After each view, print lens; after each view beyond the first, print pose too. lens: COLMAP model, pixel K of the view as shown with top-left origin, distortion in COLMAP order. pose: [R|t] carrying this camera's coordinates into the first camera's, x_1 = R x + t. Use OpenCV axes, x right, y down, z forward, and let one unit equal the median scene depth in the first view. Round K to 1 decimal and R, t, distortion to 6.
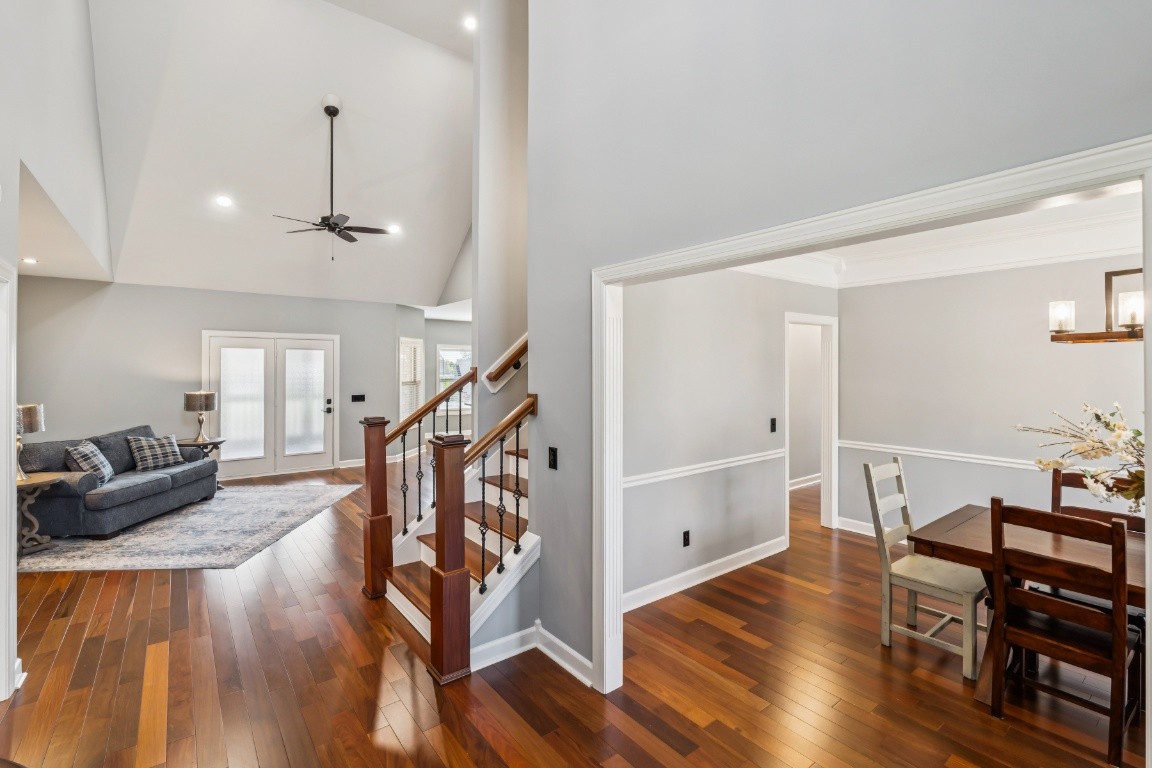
lens RADIAL K [[512.6, 0, 576.9], [0, 512.6, 374.7], [0, 0, 1]] dist [-0.002948, -0.000593]
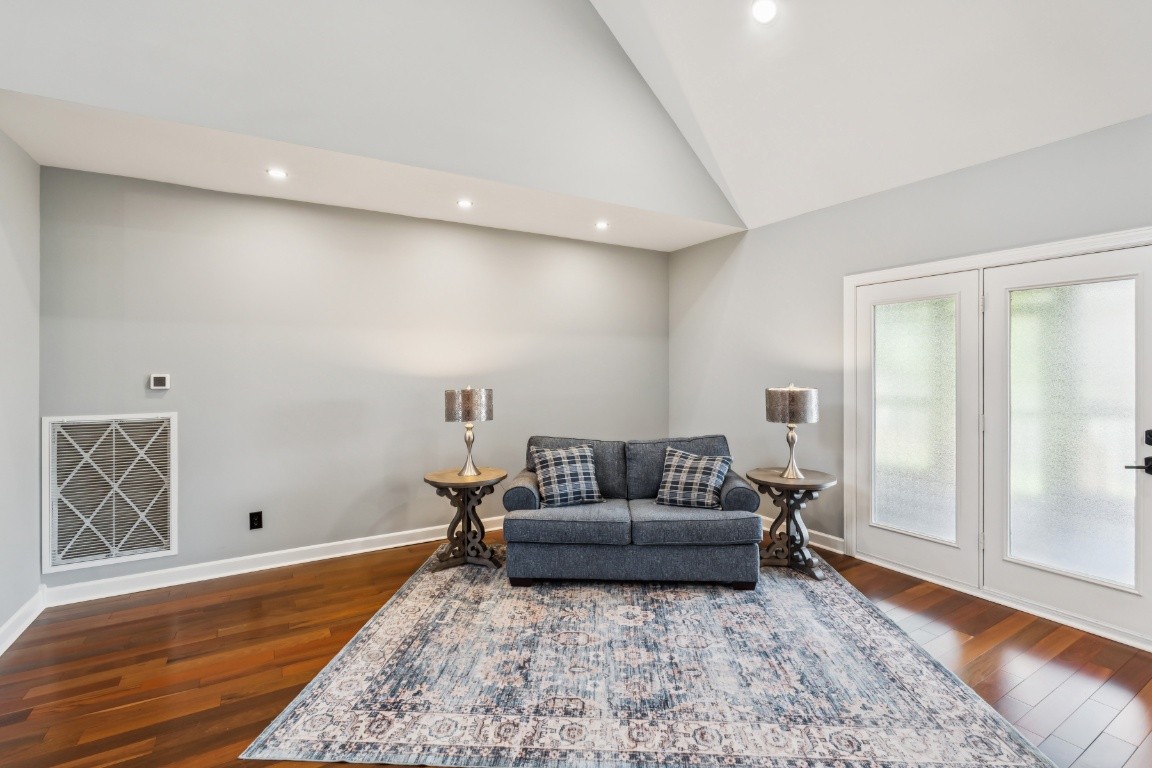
lens RADIAL K [[522.4, 0, 579.7], [0, 522.4, 366.7], [0, 0, 1]] dist [-0.002751, -0.000396]
pose [[-0.117506, -0.006673, -0.993050, -0.148751], [-0.009289, 0.999941, -0.005620, 0.015933], [0.993029, 0.008564, -0.117561, 0.839553]]
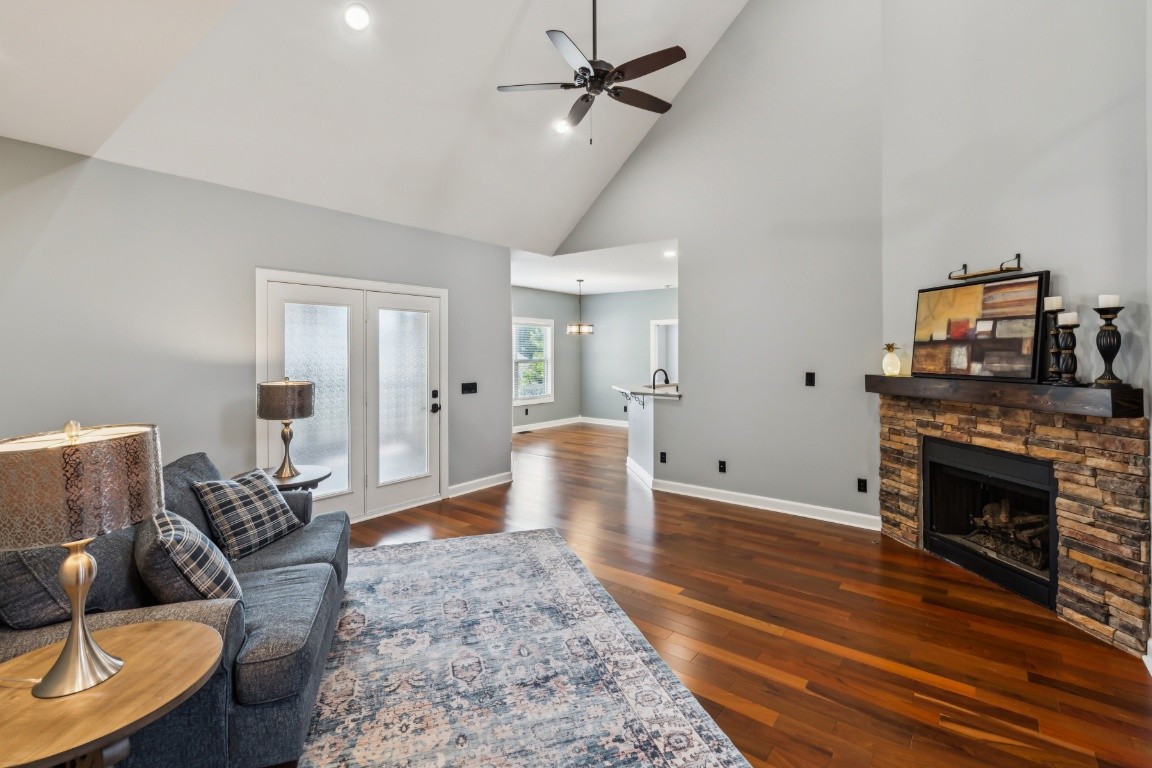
lens RADIAL K [[521.1, 0, 580.6], [0, 521.1, 359.3], [0, 0, 1]] dist [-0.002308, -0.000524]
pose [[0.968627, -0.005881, 0.248449, -0.576239], [0.005562, 0.999983, 0.001986, 0.011404], [-0.248456, -0.000542, 0.968643, 0.408073]]
